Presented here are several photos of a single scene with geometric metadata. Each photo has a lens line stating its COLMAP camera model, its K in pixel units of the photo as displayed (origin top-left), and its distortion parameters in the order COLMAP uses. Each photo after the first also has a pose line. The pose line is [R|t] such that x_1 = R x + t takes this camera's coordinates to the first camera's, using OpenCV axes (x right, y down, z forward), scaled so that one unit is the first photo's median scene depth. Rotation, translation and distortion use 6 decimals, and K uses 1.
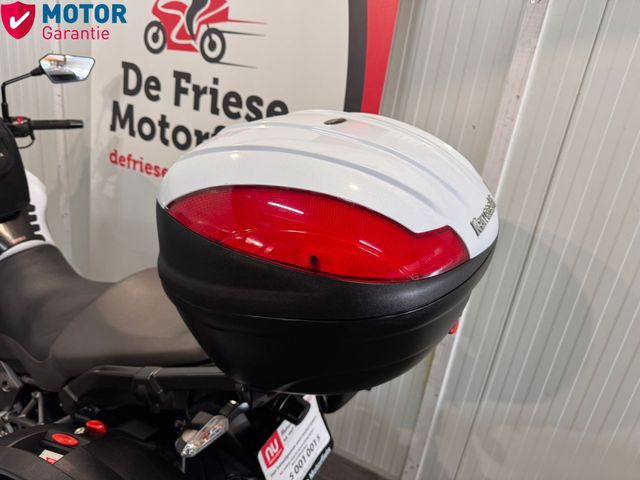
lens RADIAL K [[462.4, 0, 325.0], [0, 462.4, 230.3], [0, 0, 1]] dist [0.013271, -0.033726]
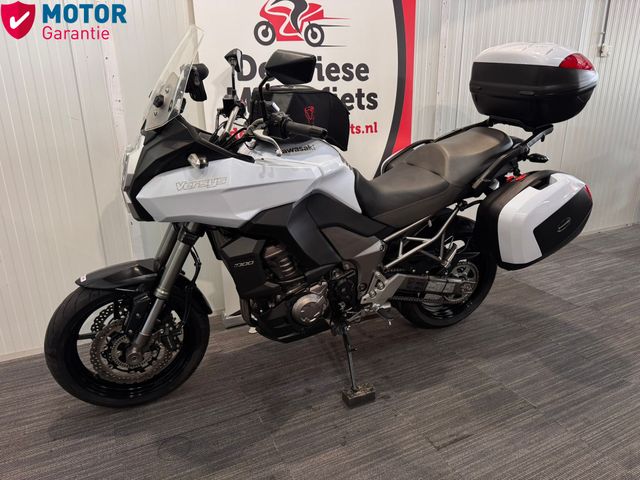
lens RADIAL K [[462.4, 0, 325.5], [0, 462.4, 241.5], [0, 0, 1]] dist [0.013271, -0.033726]
pose [[0.591788, -0.374285, 0.713931, -1.516708], [0.364884, 0.914117, 0.176777, -0.029530], [-0.718782, 0.155888, 0.677534, 0.035081]]
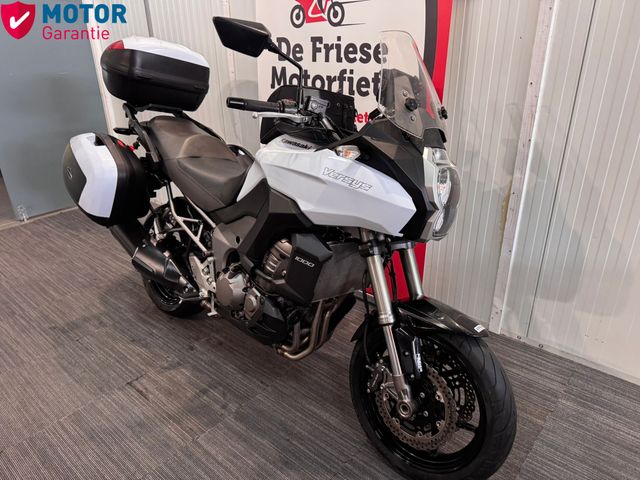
lens RADIAL K [[462.4, 0, 323.0], [0, 462.4, 240.7], [0, 0, 1]] dist [0.013271, -0.033726]
pose [[0.957298, -0.038960, -0.286466, 0.107414], [0.052284, 0.997870, 0.039007, 0.249415], [0.284336, -0.052319, 0.957296, -0.437885]]
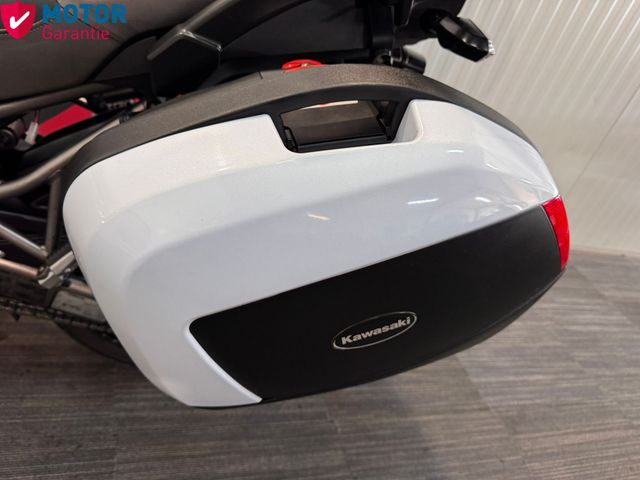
lens RADIAL K [[462.4, 0, 323.4], [0, 462.4, 247.4], [0, 0, 1]] dist [0.013271, -0.033726]
pose [[0.751688, -0.299272, 0.587709, -0.463929], [0.051099, 0.914867, 0.400509, 0.207569], [-0.657537, -0.271026, 0.702987, 0.236849]]
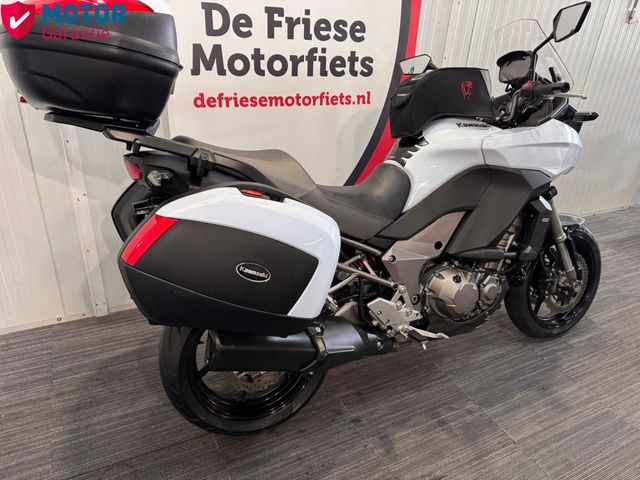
lens RADIAL K [[462.4, 0, 321.0], [0, 462.4, 238.8], [0, 0, 1]] dist [0.013271, -0.033726]
pose [[0.598186, -0.437014, 0.671708, -1.311115], [0.297583, 0.899416, 0.320150, -0.154033], [-0.744055, 0.008380, 0.668066, 0.123519]]
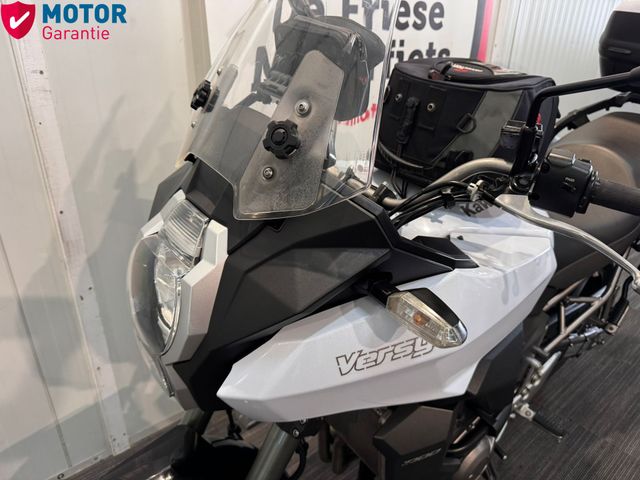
lens RADIAL K [[462.4, 0, 319.2], [0, 462.4, 236.0], [0, 0, 1]] dist [0.013271, -0.033726]
pose [[0.394260, -0.503053, 0.769088, -1.213449], [0.349371, 0.856088, 0.380859, -0.295639], [-0.849999, 0.118539, 0.513273, 0.683256]]
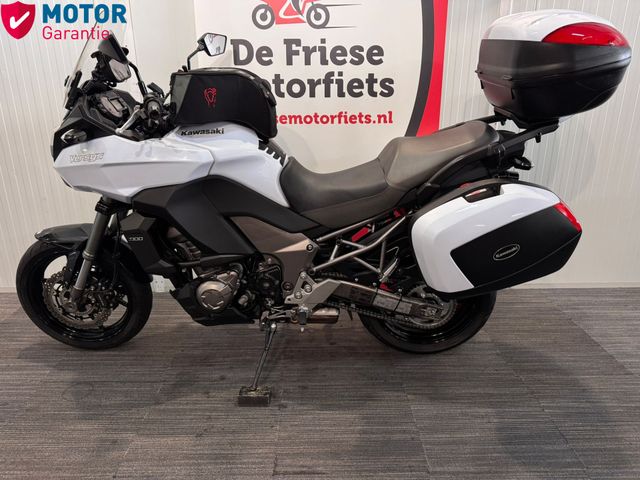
lens RADIAL K [[462.4, 0, 321.0], [0, 462.4, 245.5], [0, 0, 1]] dist [0.013271, -0.033726]
pose [[0.881775, -0.274983, 0.383220, -0.949988], [0.273818, 0.959983, 0.058797, 0.199779], [-0.384053, 0.053087, 0.921784, -0.290887]]
